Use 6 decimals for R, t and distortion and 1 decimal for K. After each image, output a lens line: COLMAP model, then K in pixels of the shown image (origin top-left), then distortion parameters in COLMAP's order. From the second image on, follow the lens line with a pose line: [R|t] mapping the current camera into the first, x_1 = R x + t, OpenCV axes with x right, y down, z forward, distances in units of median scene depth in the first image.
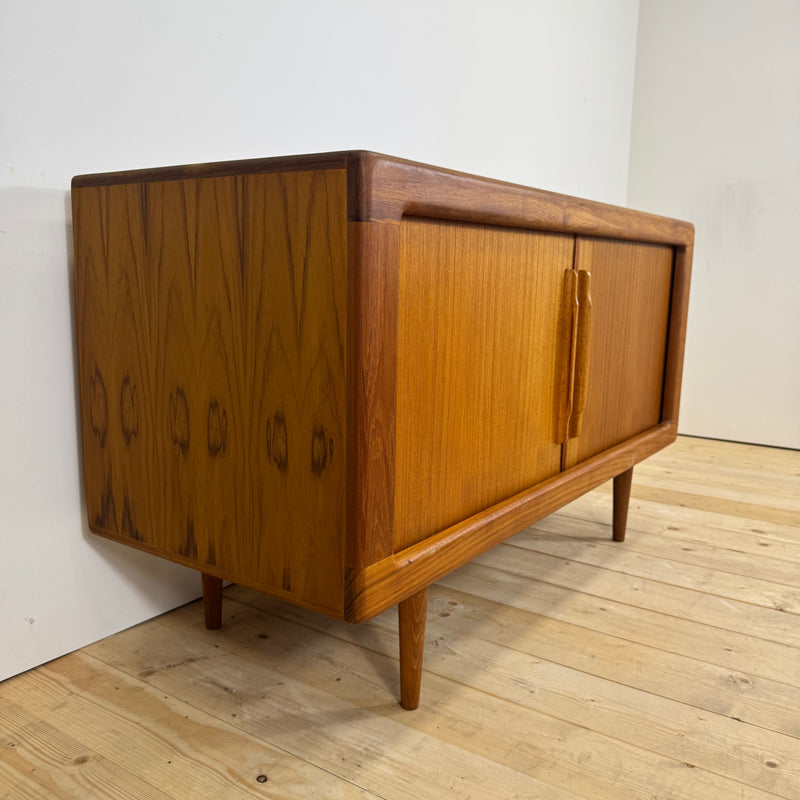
lens RADIAL K [[758.6, 0, 402.6], [0, 758.6, 401.7], [0, 0, 1]] dist [0.131601, -0.273820]
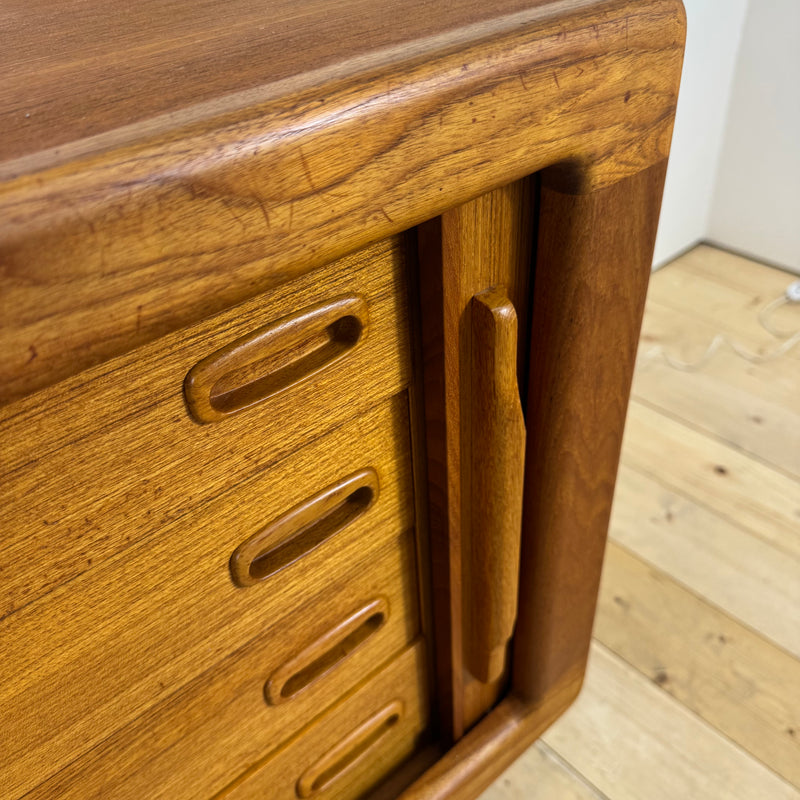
lens RADIAL K [[773.3, 0, 386.4], [0, 773.3, 408.9], [0, 0, 1]] dist [0.076983, -0.183886]
pose [[0.963532, 0.088691, -0.252467, 0.587914], [0.044381, 0.877444, 0.477622, -0.376709], [0.263887, -0.471409, 0.841509, 1.265881]]
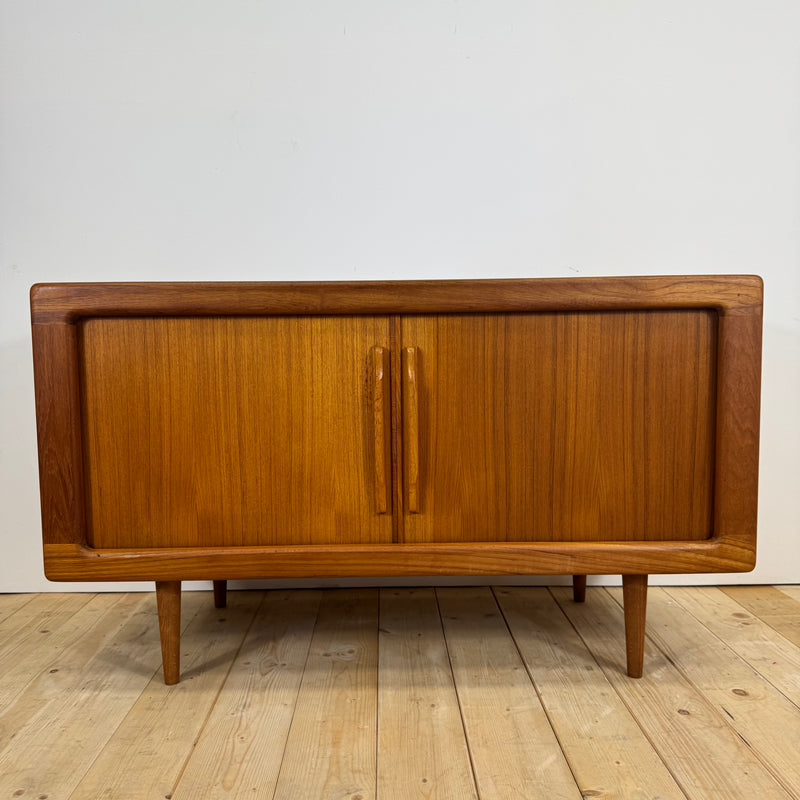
lens RADIAL K [[756.7, 0, 401.9], [0, 756.7, 401.8], [0, 0, 1]] dist [0.079995, -0.128977]
pose [[0.578995, 0.038142, -0.814439, 1.253162], [-0.114569, 0.992800, -0.034953, -0.074816], [0.807242, 0.113547, 0.579196, 0.502846]]
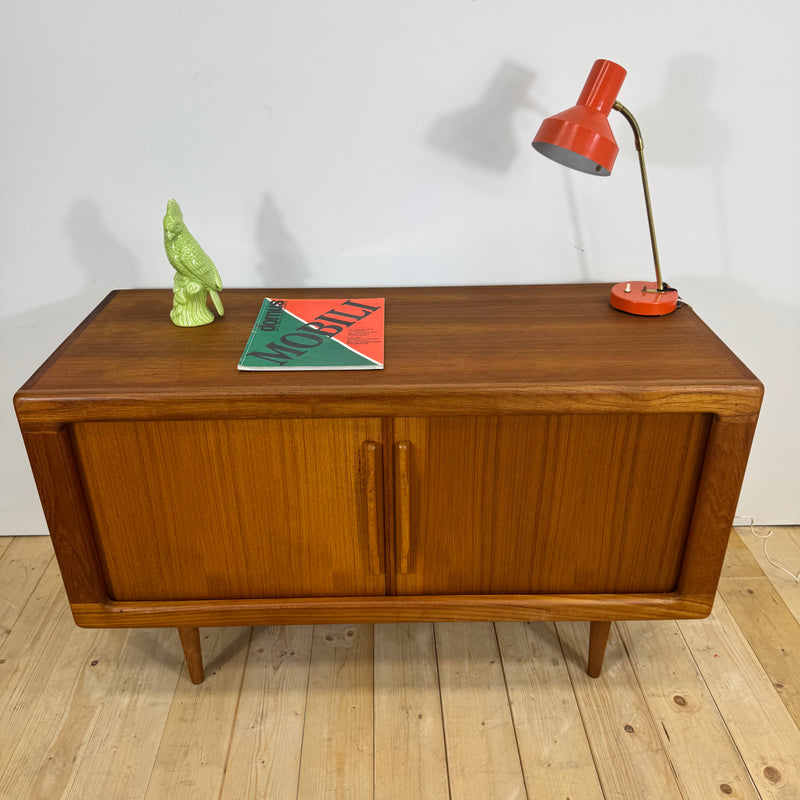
lens RADIAL K [[759.5, 0, 397.6], [0, 759.5, 400.2], [0, 0, 1]] dist [0.081847, -0.142818]
pose [[0.581801, 0.356753, -0.730914, 1.136743], [-0.114695, 0.925674, 0.360518, -0.701963], [0.805204, -0.125917, 0.579475, 0.499721]]
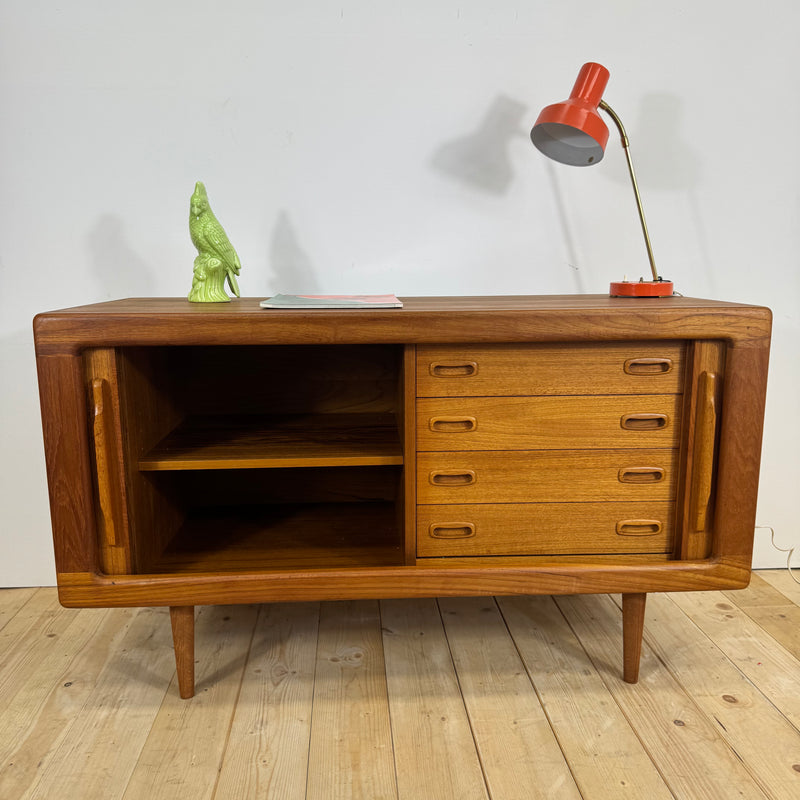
lens RADIAL K [[757.7, 0, 400.0], [0, 757.7, 400.0], [0, 0, 1]] dist [0.074957, -0.114185]
pose [[0.616001, 0.120582, -0.778462, 1.196486], [-0.115148, 0.991384, 0.062445, -0.238112], [0.779284, 0.051172, 0.624578, 0.423008]]
